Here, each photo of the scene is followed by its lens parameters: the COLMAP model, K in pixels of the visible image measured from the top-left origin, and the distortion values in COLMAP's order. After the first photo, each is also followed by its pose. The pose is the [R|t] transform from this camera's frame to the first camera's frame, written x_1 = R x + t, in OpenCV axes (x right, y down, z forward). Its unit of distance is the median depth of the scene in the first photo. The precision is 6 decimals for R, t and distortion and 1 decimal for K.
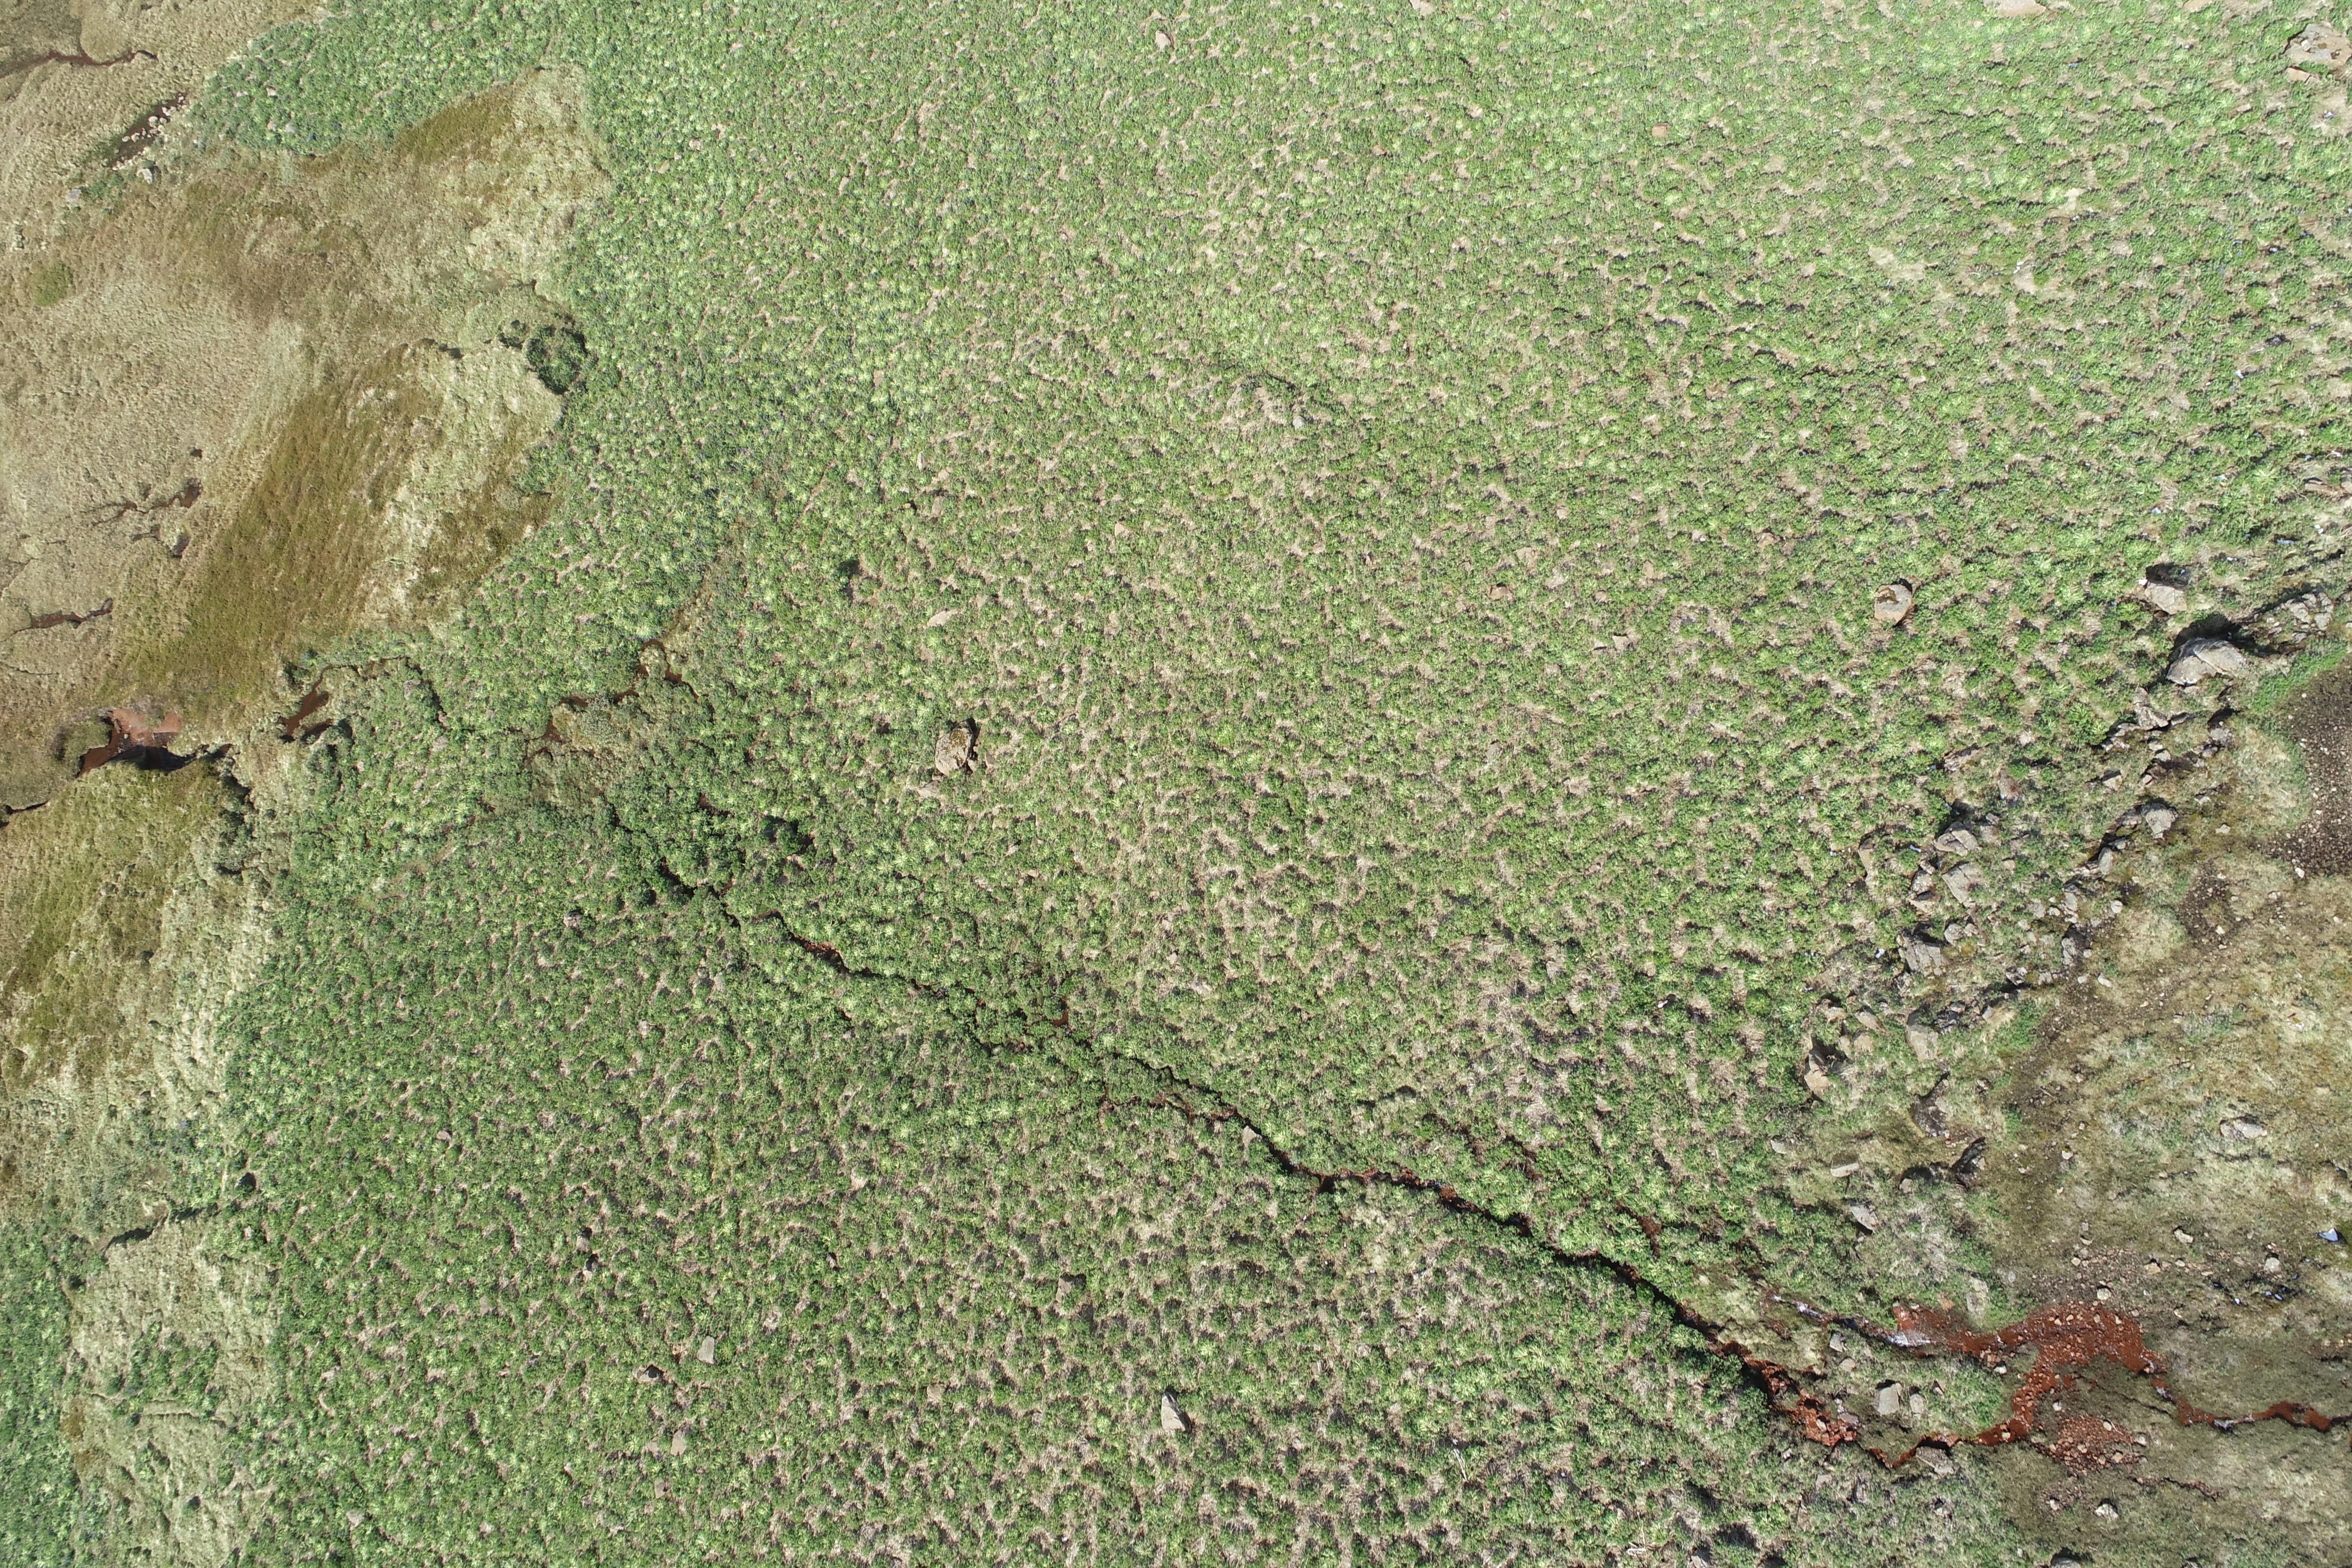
lens RADIAL K [[1607.4, 0, 1152.1], [0, 1607.4, 775.5], [0, 0, 1]] dist [0.003400, 0.000857]
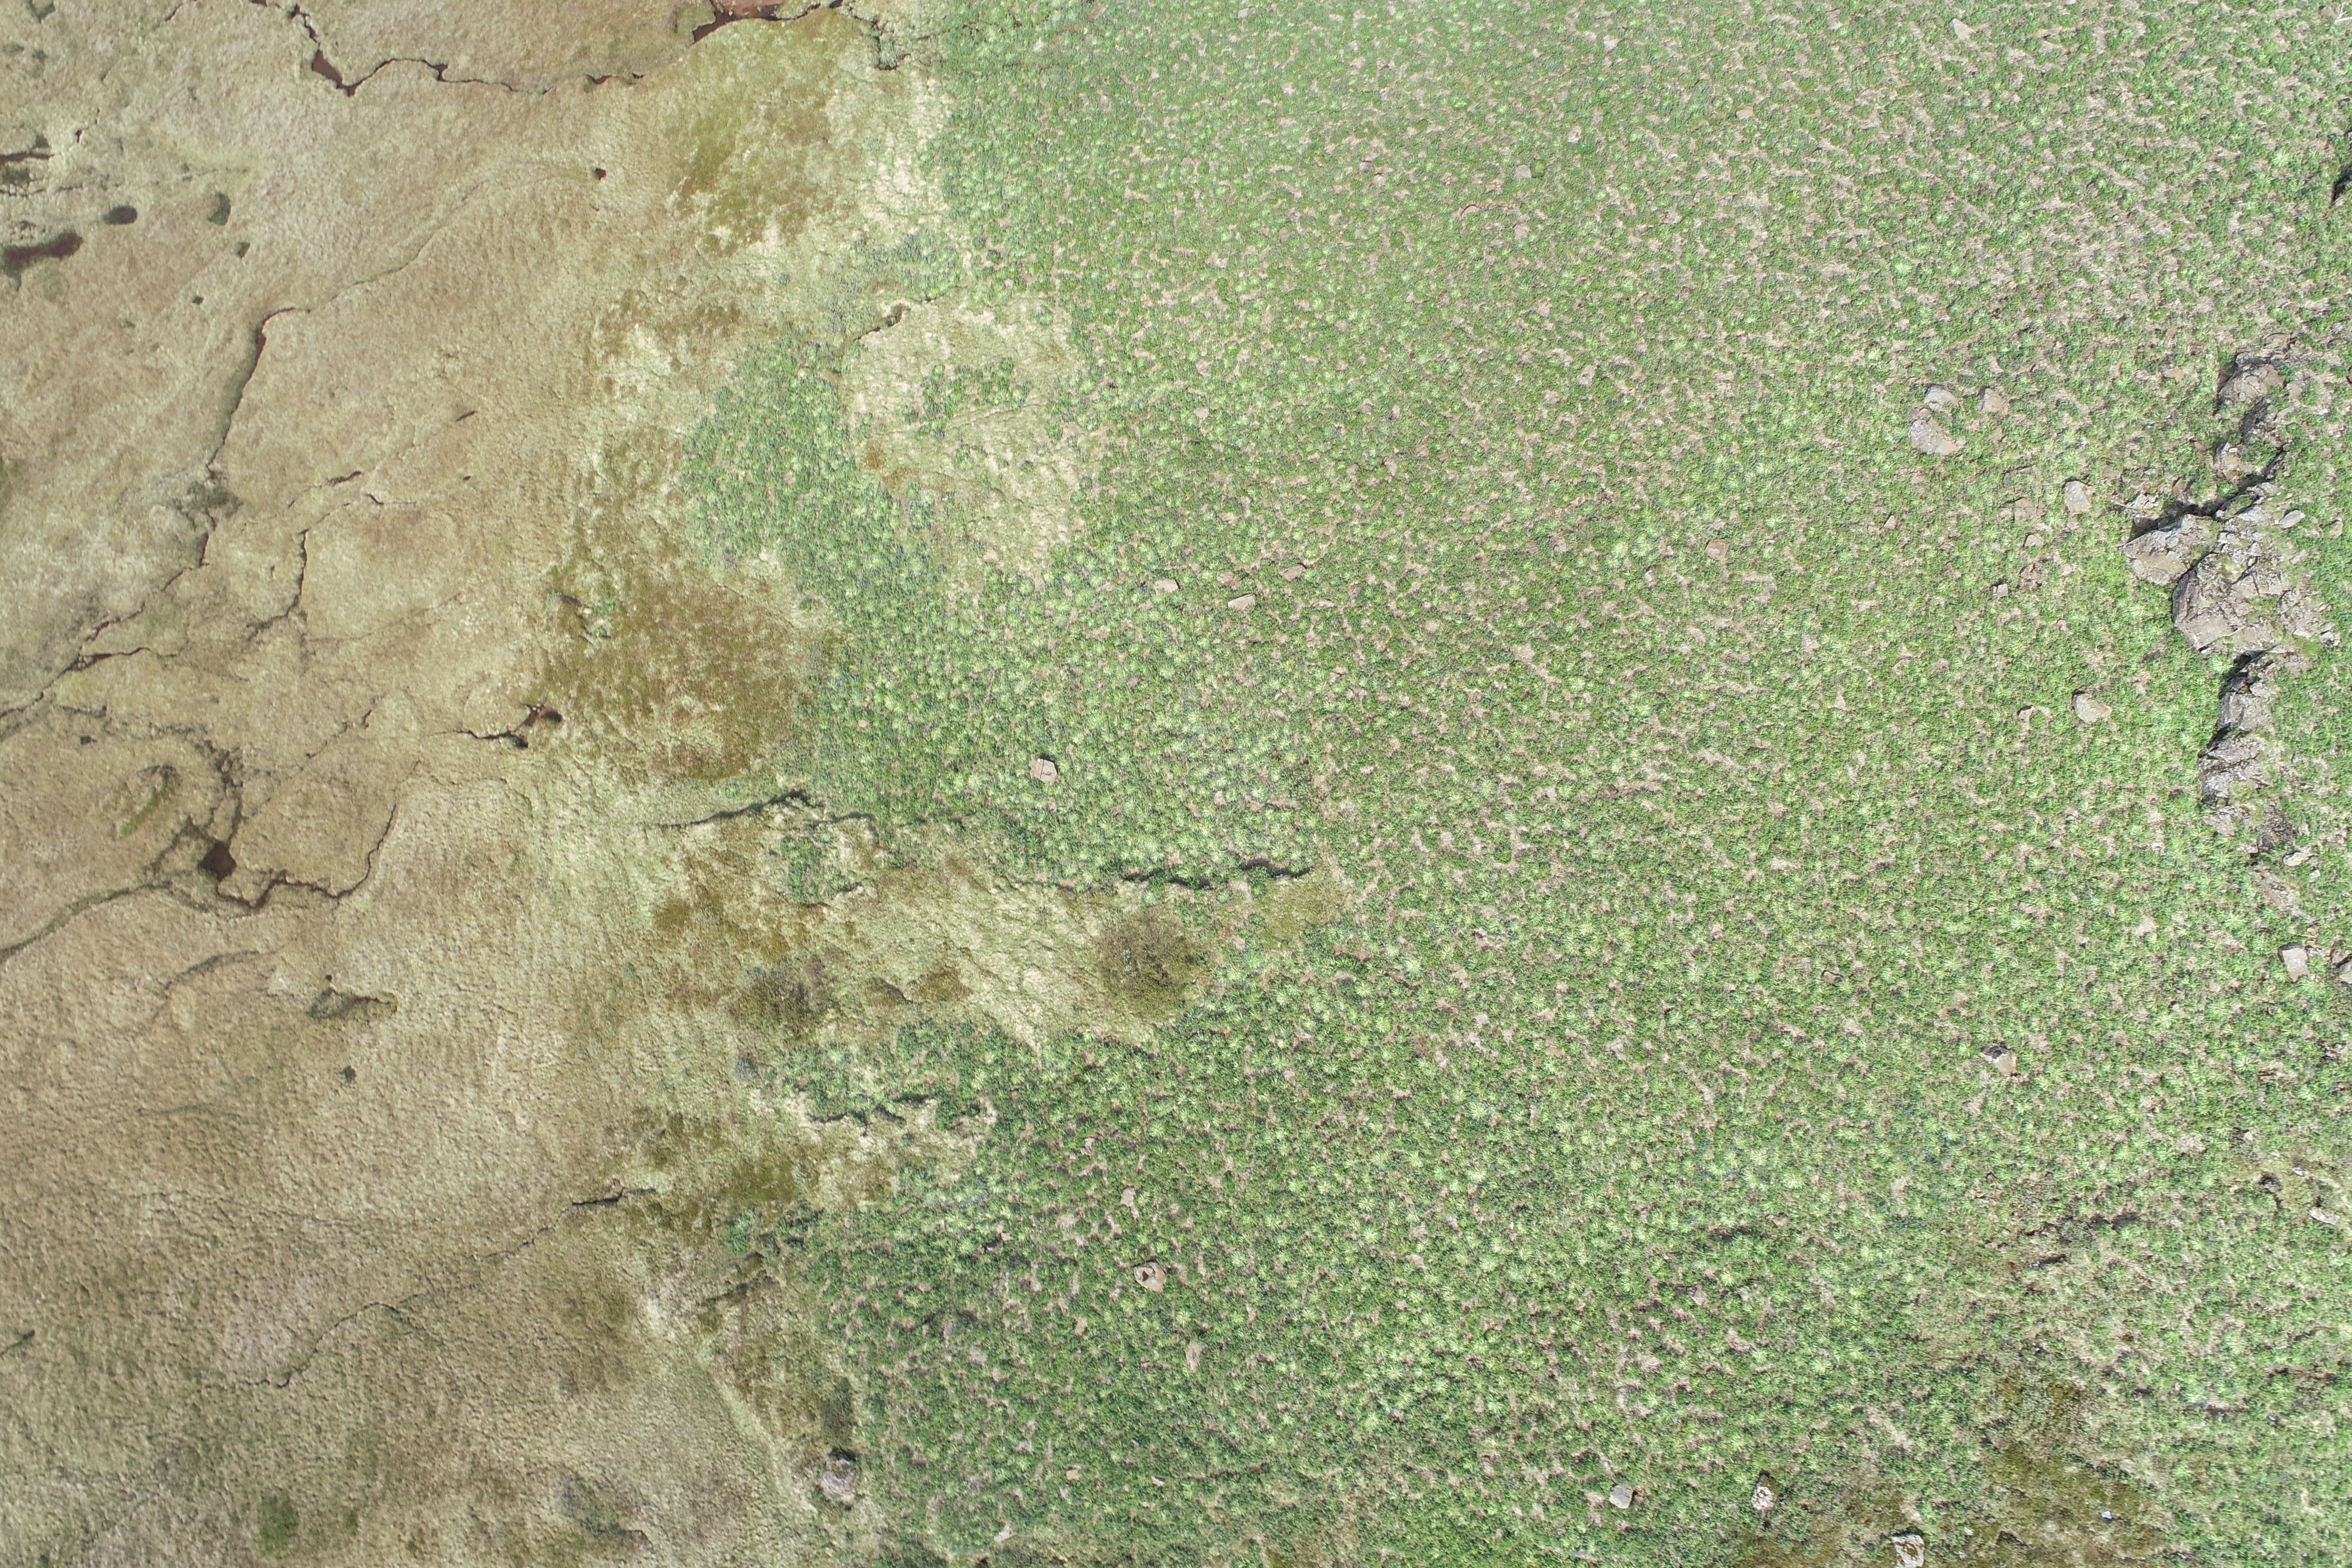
lens RADIAL K [[1607.4, 0, 1179.2], [0, 1607.4, 749.1], [0, 0, 1]] dist [0.003400, 0.000857]
pose [[0.978645, -0.112544, 0.172013, -0.758844], [0.126789, 0.989153, -0.074172, 0.810200], [-0.161799, 0.094397, 0.982298, -0.168912]]
